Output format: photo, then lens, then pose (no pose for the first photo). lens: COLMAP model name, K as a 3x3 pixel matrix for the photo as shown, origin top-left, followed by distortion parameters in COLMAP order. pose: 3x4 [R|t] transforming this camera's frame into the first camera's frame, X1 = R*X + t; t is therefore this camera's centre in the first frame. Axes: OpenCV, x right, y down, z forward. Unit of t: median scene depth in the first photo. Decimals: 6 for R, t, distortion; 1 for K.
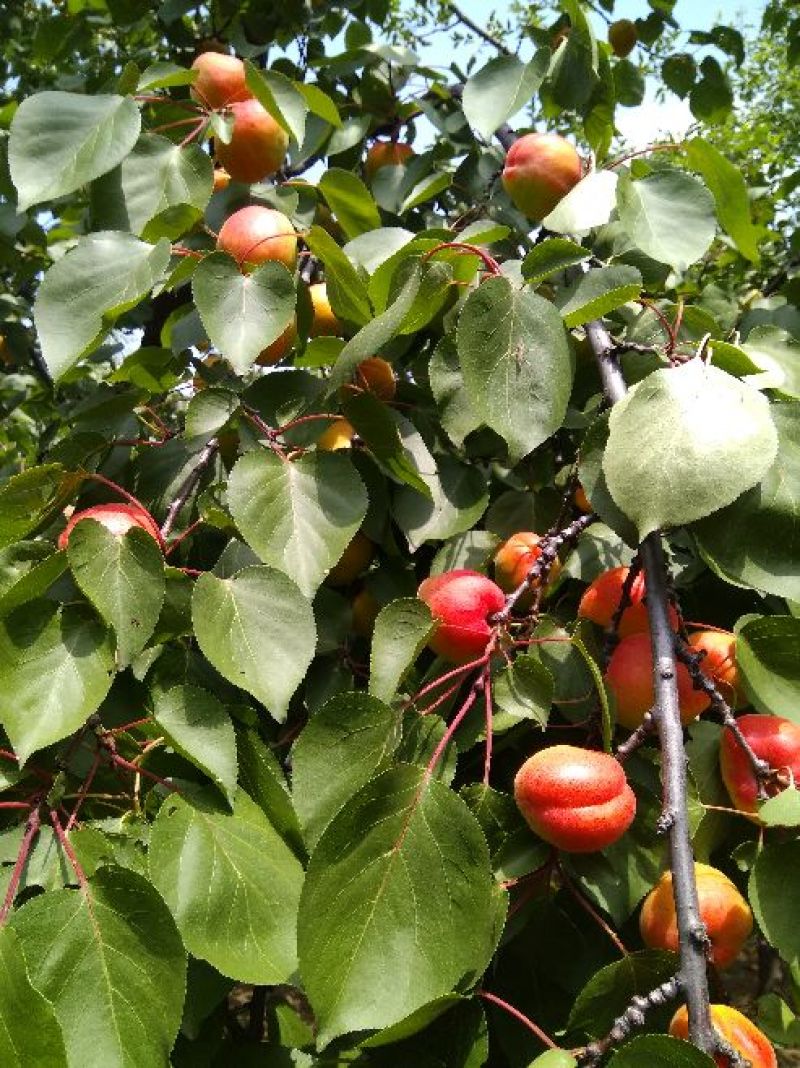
lens RADIAL K [[809.7, 0, 400.0], [0, 809.7, 534.0], [0, 0, 1]] dist [0.073775, -0.121655]
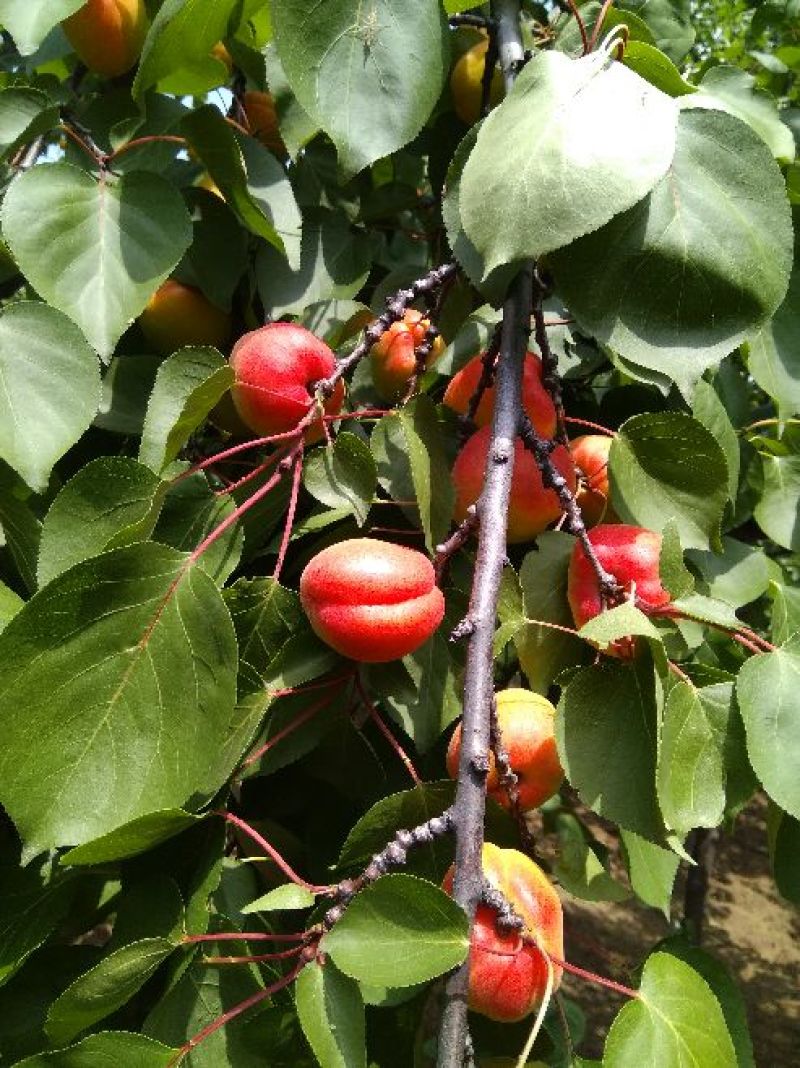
lens RADIAL K [[807.5, 0, 406.5], [0, 807.5, 532.4], [0, 0, 1]] dist [0.076321, -0.228524]
pose [[0.996704, 0.075563, 0.029526, 0.202767], [-0.079605, 0.981101, 0.176364, 0.103263], [-0.015641, -0.178133, 0.983882, 0.203166]]
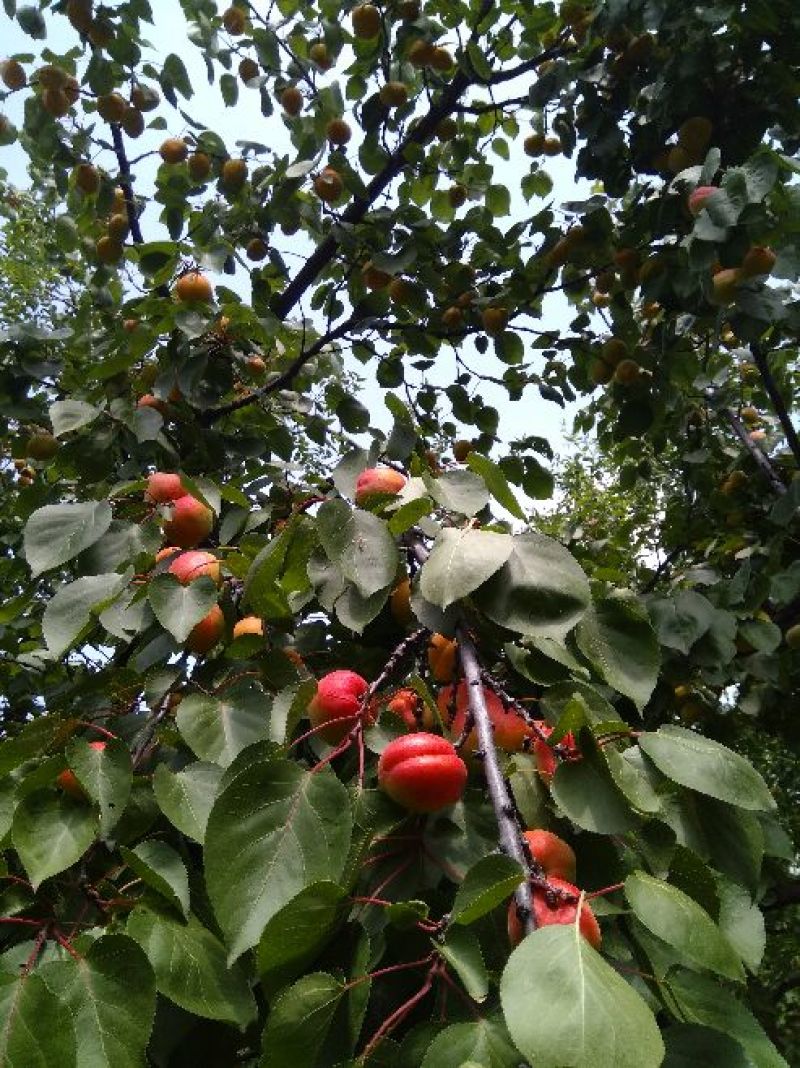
lens RADIAL K [[809.7, 0, 400.0], [0, 809.7, 534.0], [0, 0, 1]] dist [0.073775, -0.121655]
pose [[0.986553, -0.142246, 0.080495, 0.124061], [0.163261, 0.880845, -0.444363, 0.423124], [-0.007695, 0.451530, 0.892223, -0.499012]]
